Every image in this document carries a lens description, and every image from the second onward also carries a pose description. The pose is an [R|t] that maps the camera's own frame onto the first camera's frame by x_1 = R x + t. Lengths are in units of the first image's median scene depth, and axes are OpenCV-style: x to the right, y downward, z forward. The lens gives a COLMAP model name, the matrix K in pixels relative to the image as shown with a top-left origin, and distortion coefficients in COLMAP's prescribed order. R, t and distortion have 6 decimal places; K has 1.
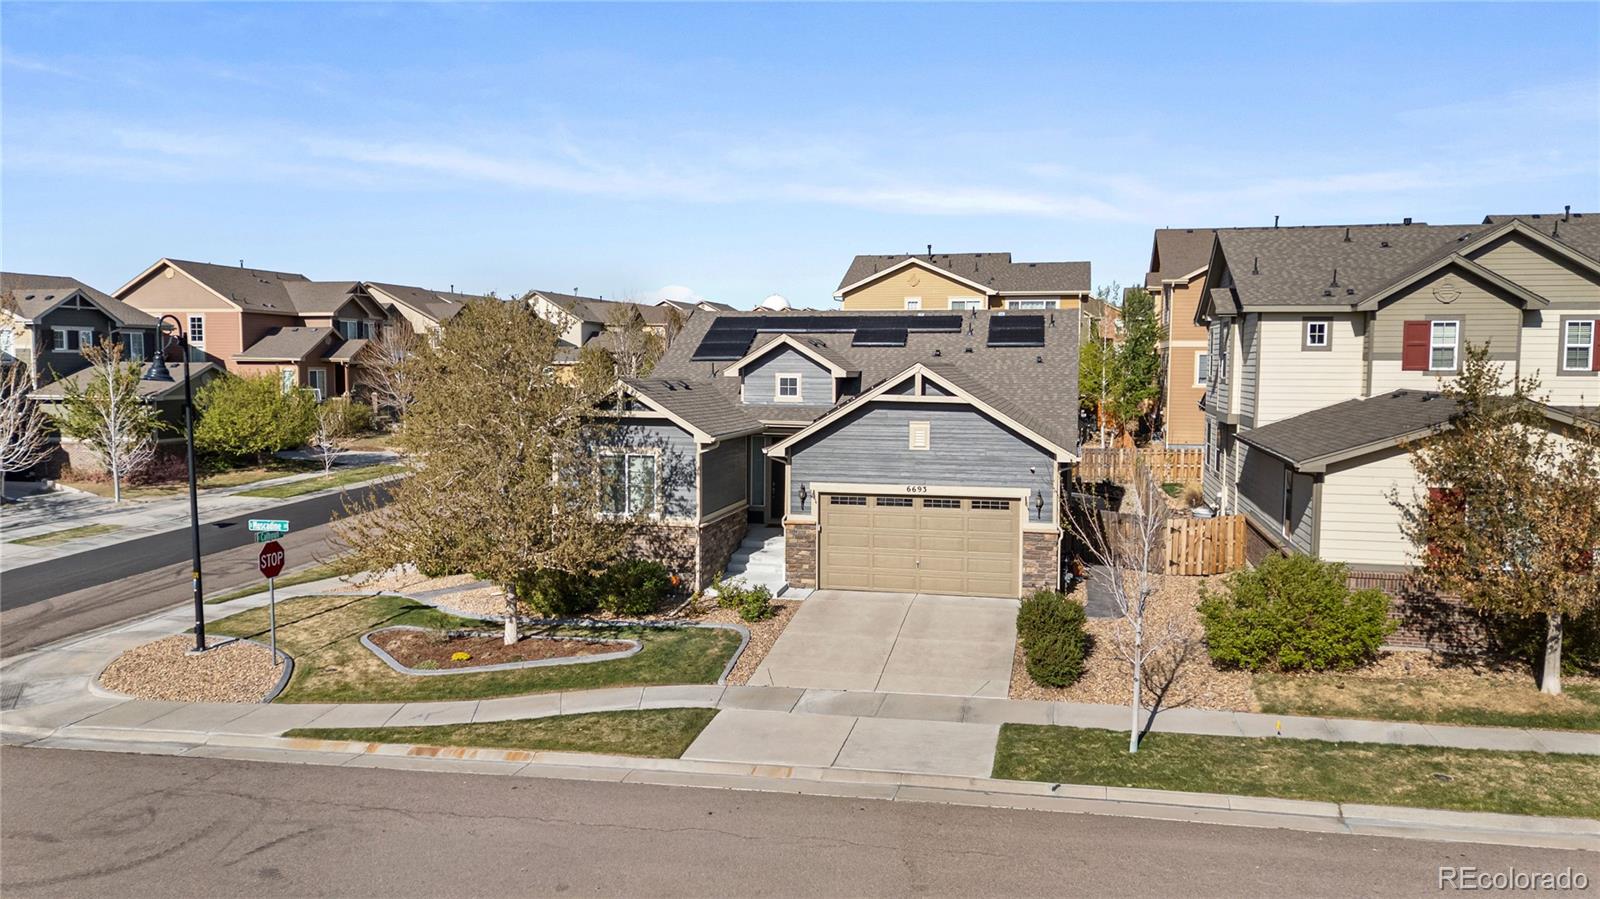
lens RADIAL K [[1161.1, 0, 821.2], [0, 1161.1, 446.0], [0, 0, 1]] dist [0.094728, -0.103385]
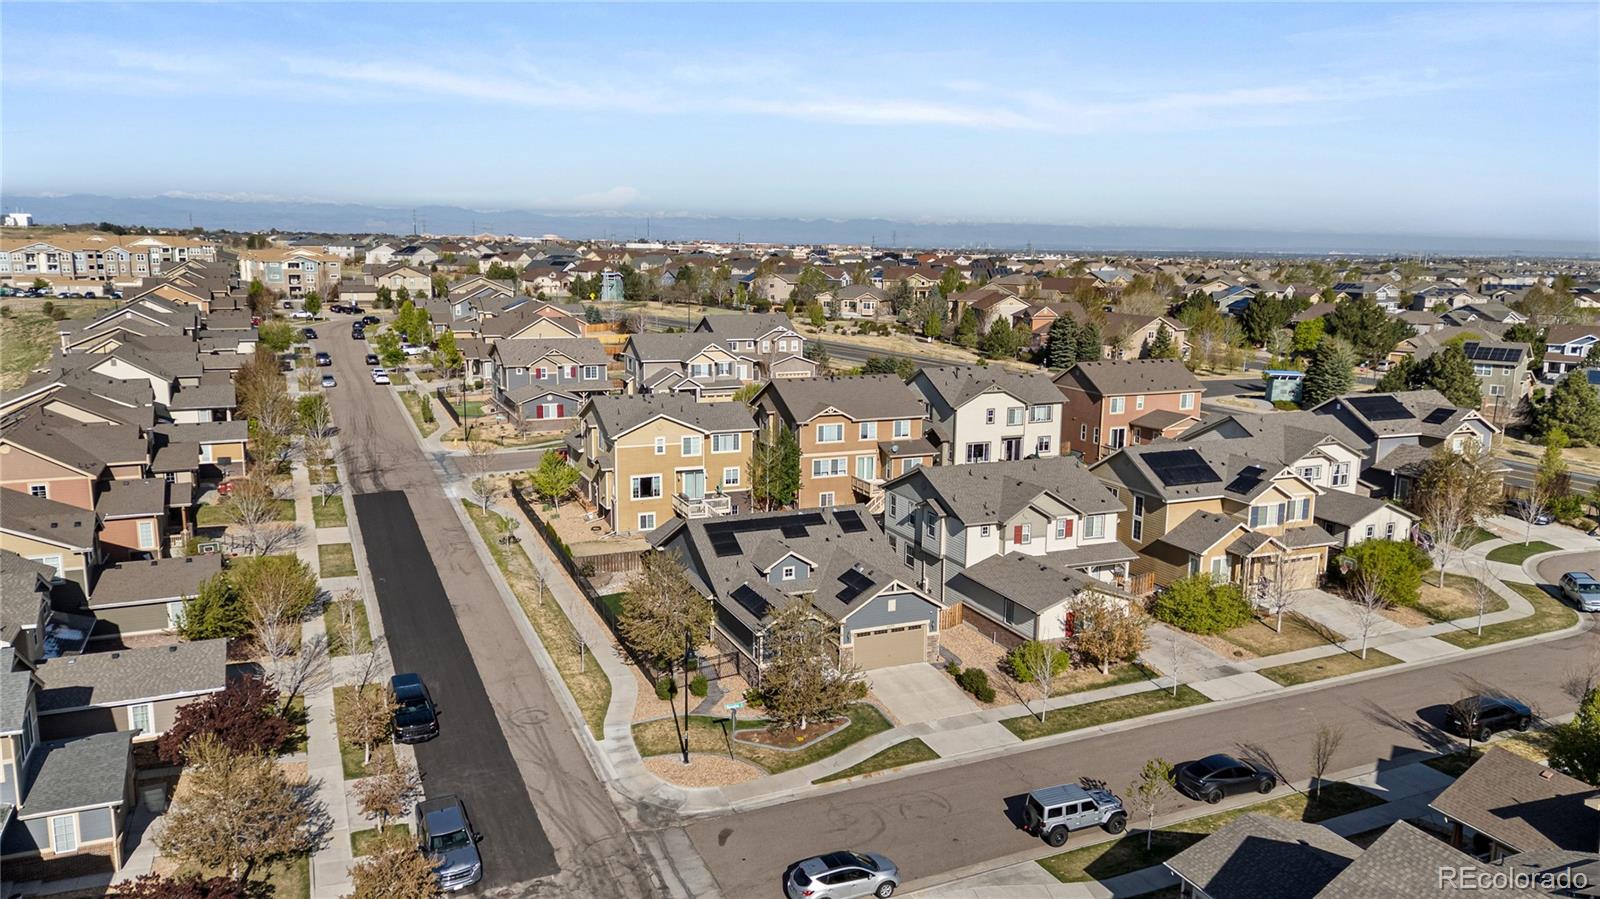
lens RADIAL K [[1161.1, 0, 821.2], [0, 1161.1, 446.0], [0, 0, 1]] dist [0.094728, -0.103385]
pose [[0.789696, -0.099479, 0.605379, -1.480126], [0.022269, 0.990764, 0.133759, -0.671127], [-0.613094, -0.092148, 0.784618, -0.808560]]
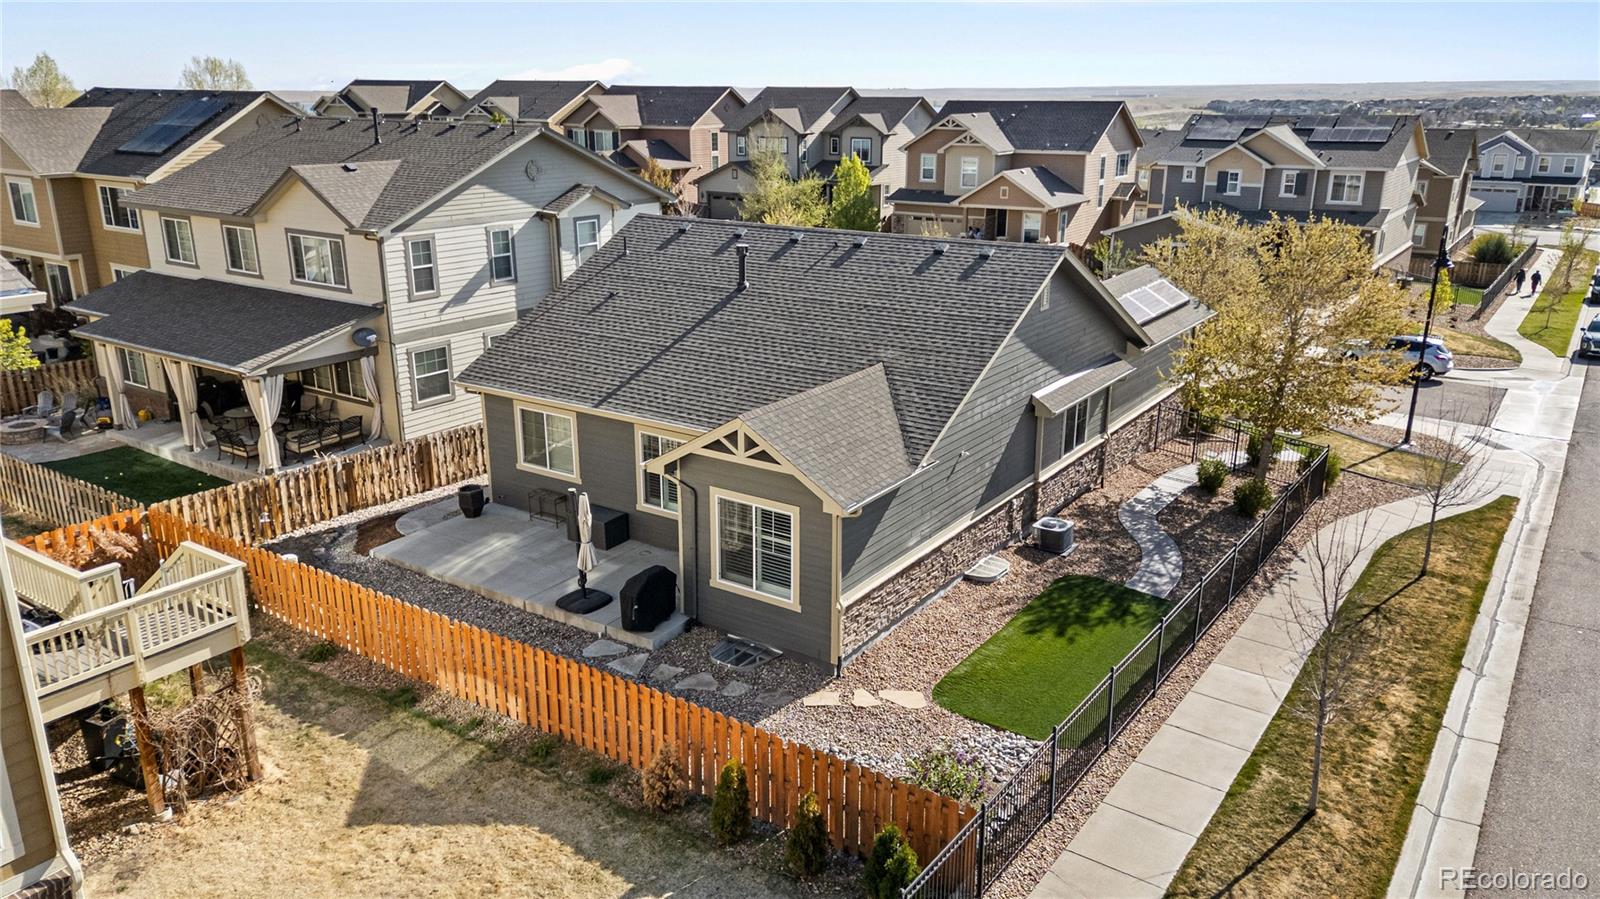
lens RADIAL K [[1161.1, 0, 821.2], [0, 1161.1, 446.0], [0, 0, 1]] dist [0.094728, -0.103385]
pose [[-0.937926, -0.108586, 0.329398, -0.285020], [0.013838, 0.937256, 0.348368, -0.339499], [-0.346559, 0.331302, -0.877574, 2.367980]]
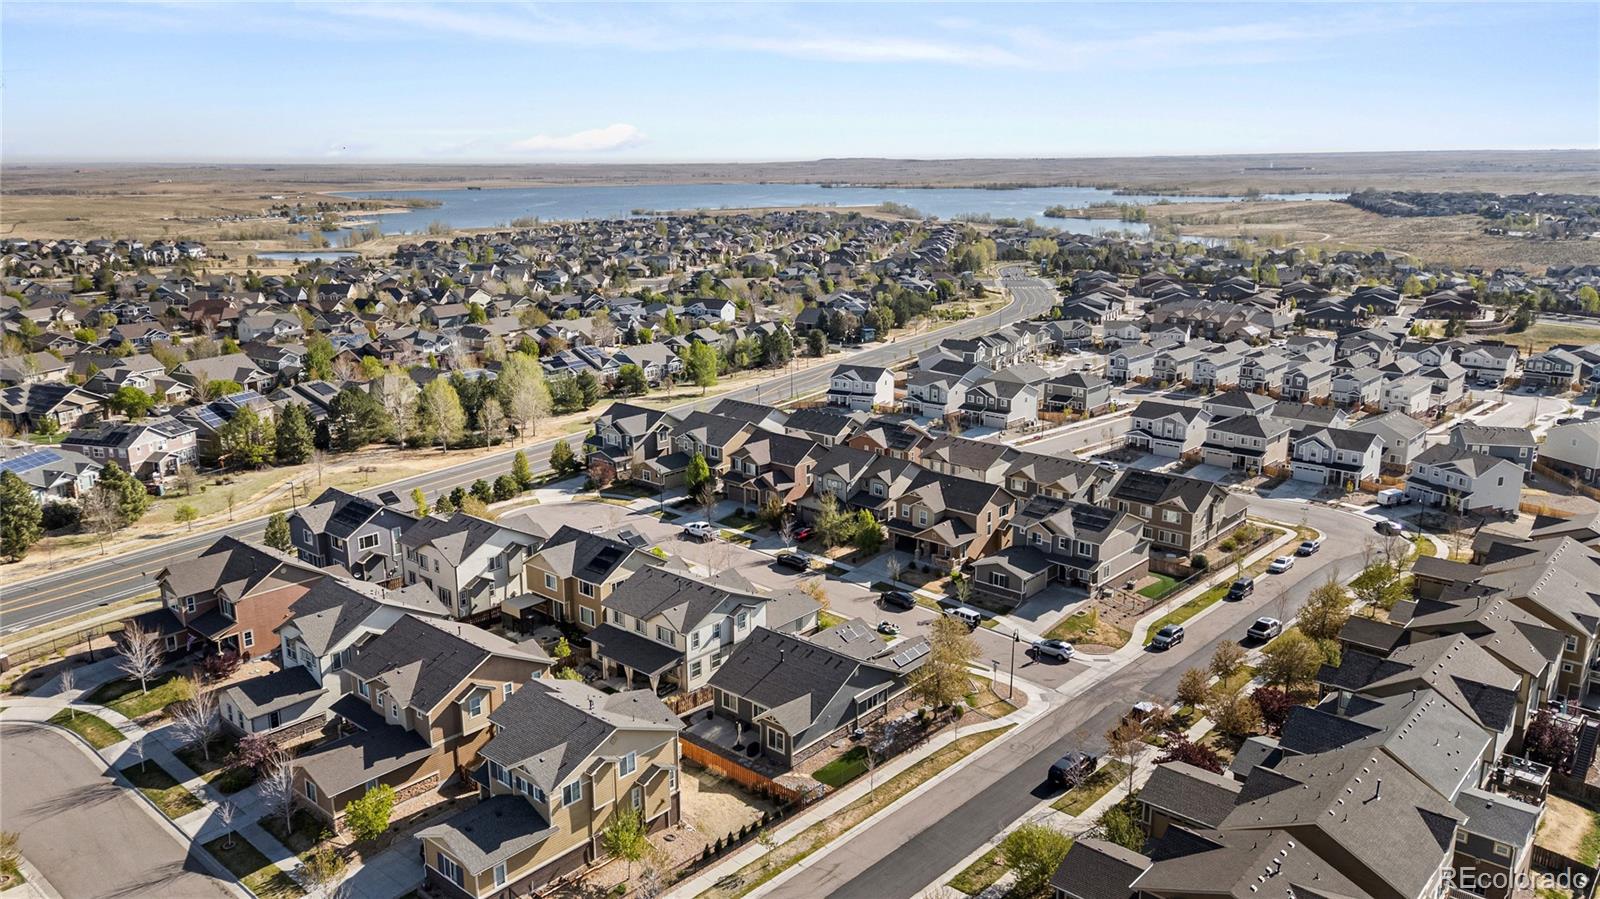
lens RADIAL K [[1161.1, 0, 821.2], [0, 1161.1, 446.0], [0, 0, 1]] dist [0.094728, -0.103385]
pose [[-0.888440, -0.114334, 0.444525, -1.596984], [0.024466, 0.955305, 0.294607, -1.907061], [-0.458341, 0.272617, -0.845934, 4.428501]]
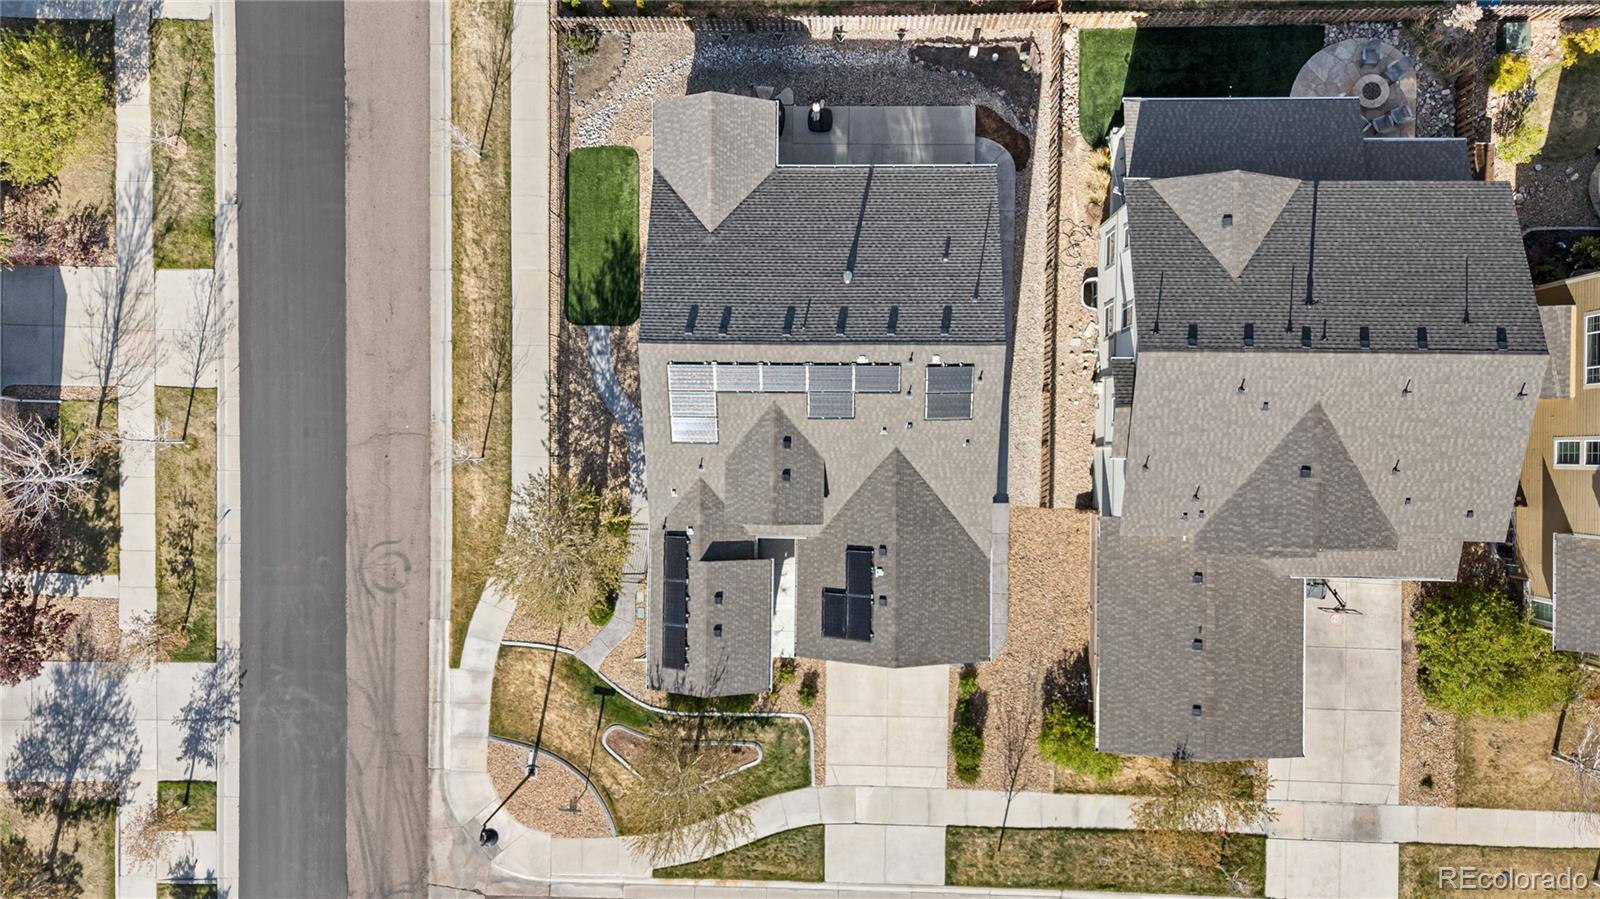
lens RADIAL K [[1161.1, 0, 821.2], [0, 1161.1, 446.0], [0, 0, 1]] dist [0.094728, -0.103385]
pose [[0.975480, -0.219328, -0.018277, 0.074631], [0.033670, 0.066648, 0.997208, -1.574338], [-0.217498, -0.973372, 0.072399, 1.153479]]
